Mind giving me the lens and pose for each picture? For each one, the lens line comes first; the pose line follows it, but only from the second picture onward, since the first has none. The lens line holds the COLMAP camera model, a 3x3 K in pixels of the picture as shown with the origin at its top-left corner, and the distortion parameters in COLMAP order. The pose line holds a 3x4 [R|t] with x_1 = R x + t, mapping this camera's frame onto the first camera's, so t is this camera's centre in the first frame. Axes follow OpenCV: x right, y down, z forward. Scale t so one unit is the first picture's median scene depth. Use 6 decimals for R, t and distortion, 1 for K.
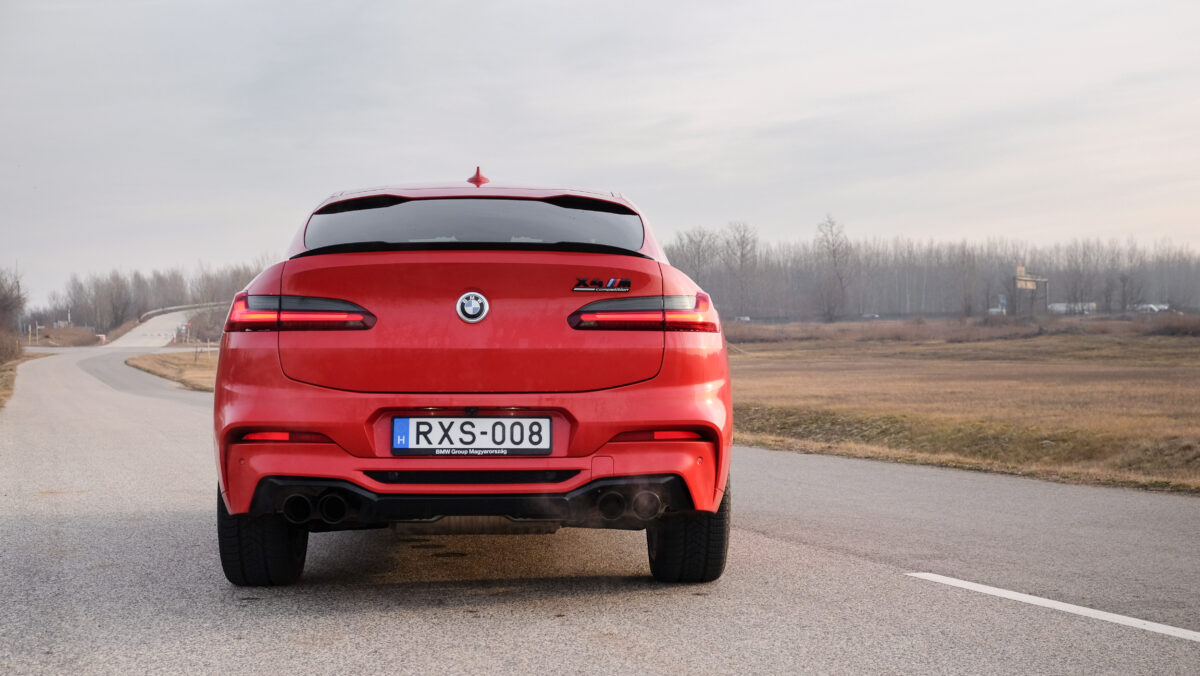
lens RADIAL K [[1678.9, 0, 600.0], [0, 1678.9, 337.5], [0, 0, 1]] dist [-0.010315, 0.000000]
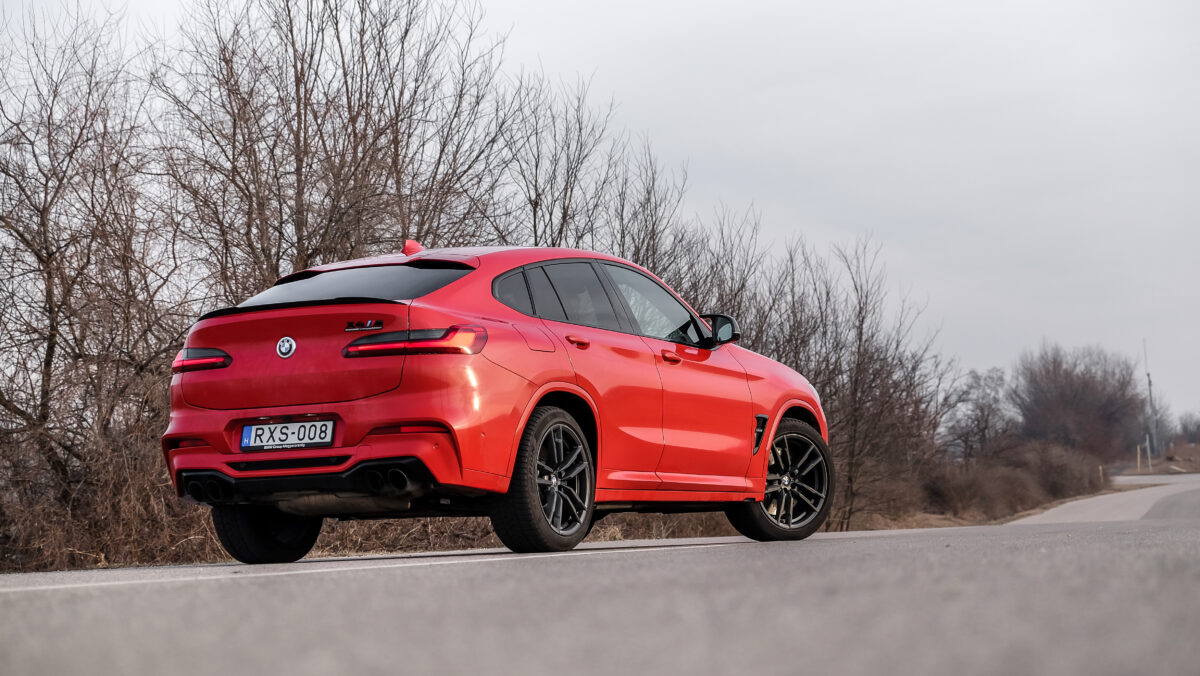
lens RADIAL K [[2955.2, 0, 600.0], [0, 2955.2, 338.0], [0, 0, 1]] dist [0.026117, 0.000000]
pose [[0.855567, -0.070993, -0.512801, 1.473057], [0.049846, 0.997247, -0.054896, 0.128156], [0.515286, 0.021407, 0.856751, -1.054279]]
